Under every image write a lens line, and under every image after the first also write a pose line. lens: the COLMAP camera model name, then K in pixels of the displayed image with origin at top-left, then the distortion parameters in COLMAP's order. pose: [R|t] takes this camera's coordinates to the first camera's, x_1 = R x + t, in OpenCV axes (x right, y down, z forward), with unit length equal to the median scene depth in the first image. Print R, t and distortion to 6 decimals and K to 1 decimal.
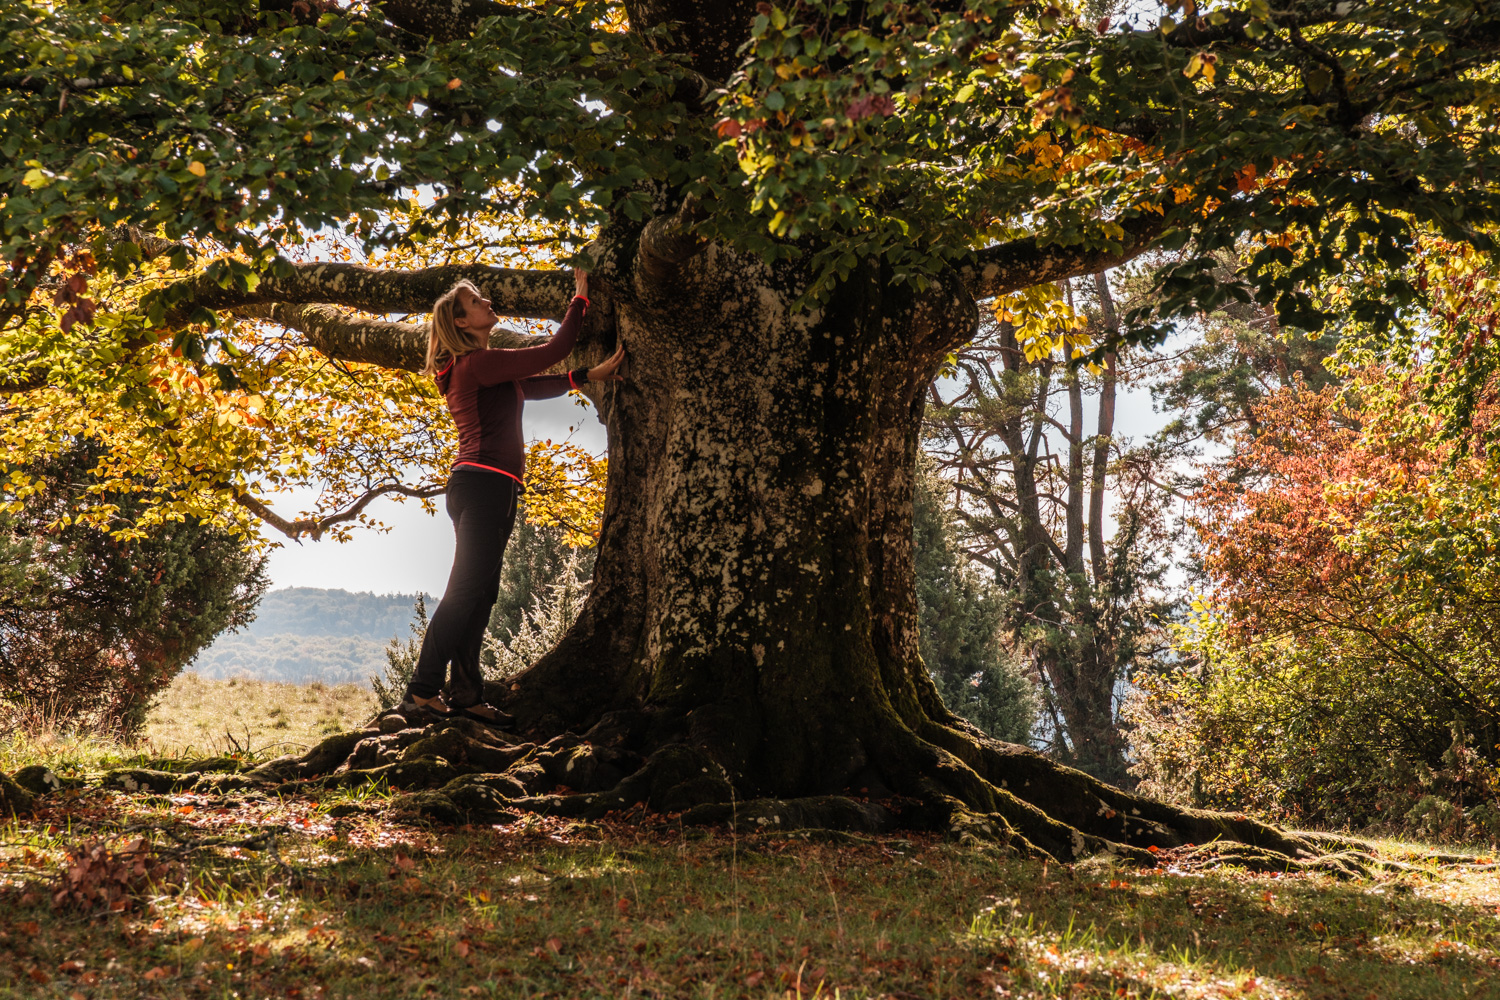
lens RADIAL K [[4589.7, 0, 751.8], [0, 4589.7, 499.5], [0, 0, 1]] dist [-0.098326, 0.000000]
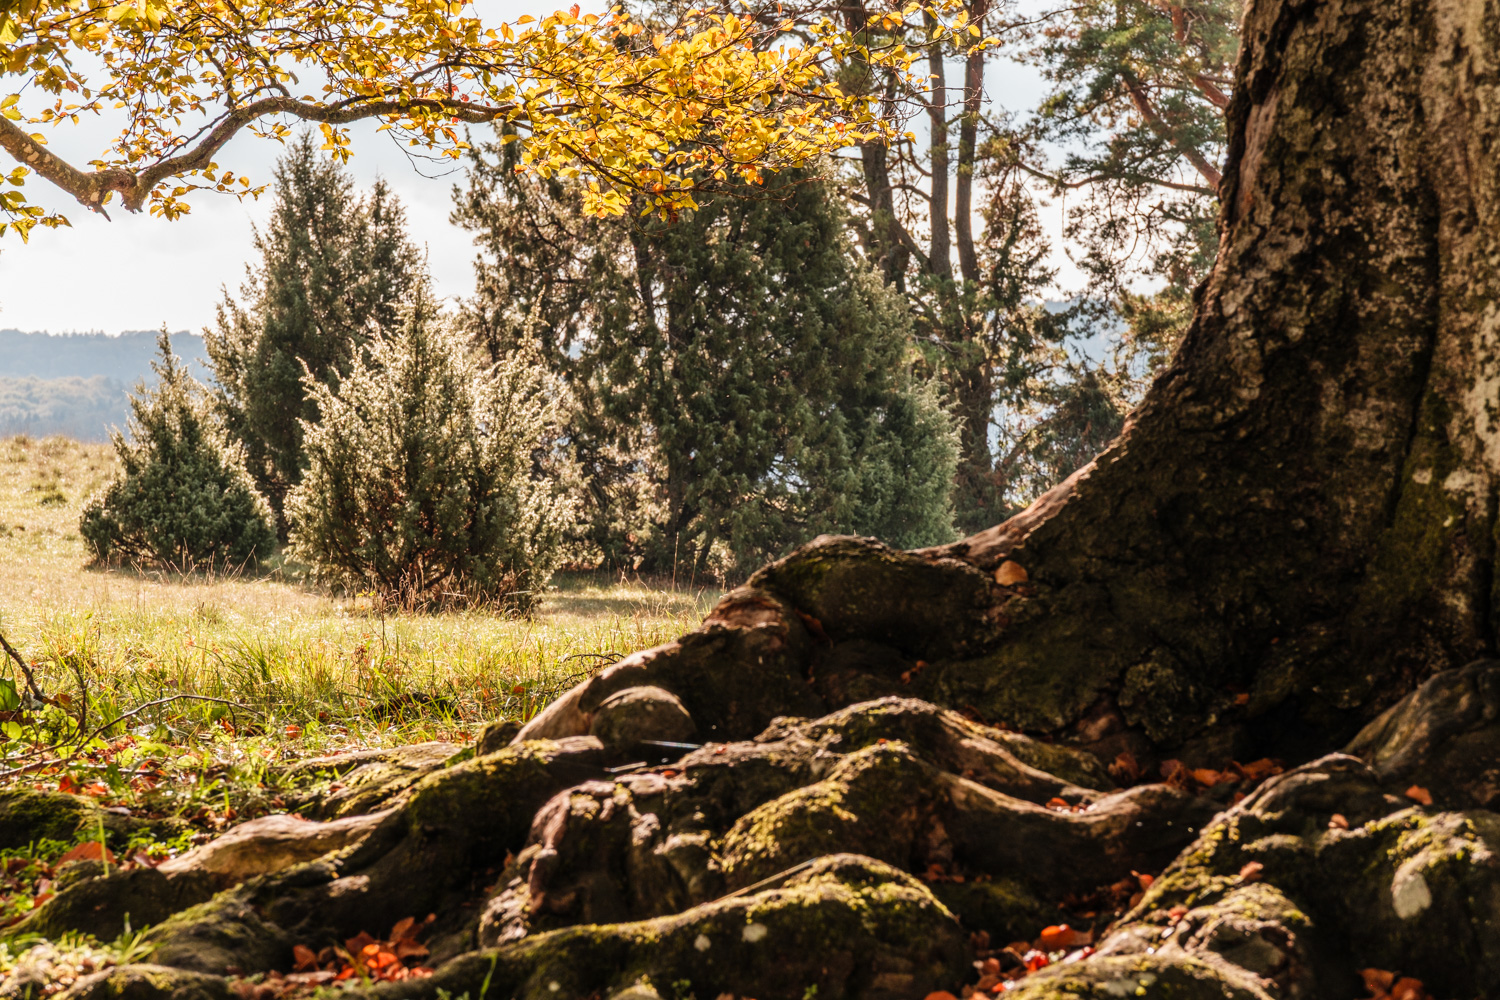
lens RADIAL K [[4589.7, 0, 747.9], [0, 4589.7, 502.1], [0, 0, 1]] dist [-0.098326, 0.000000]
pose [[0.997217, -0.030109, 0.068203, -0.023069], [0.025911, 0.997763, 0.061622, 0.004305], [-0.069905, -0.059683, 0.995767, 0.179588]]
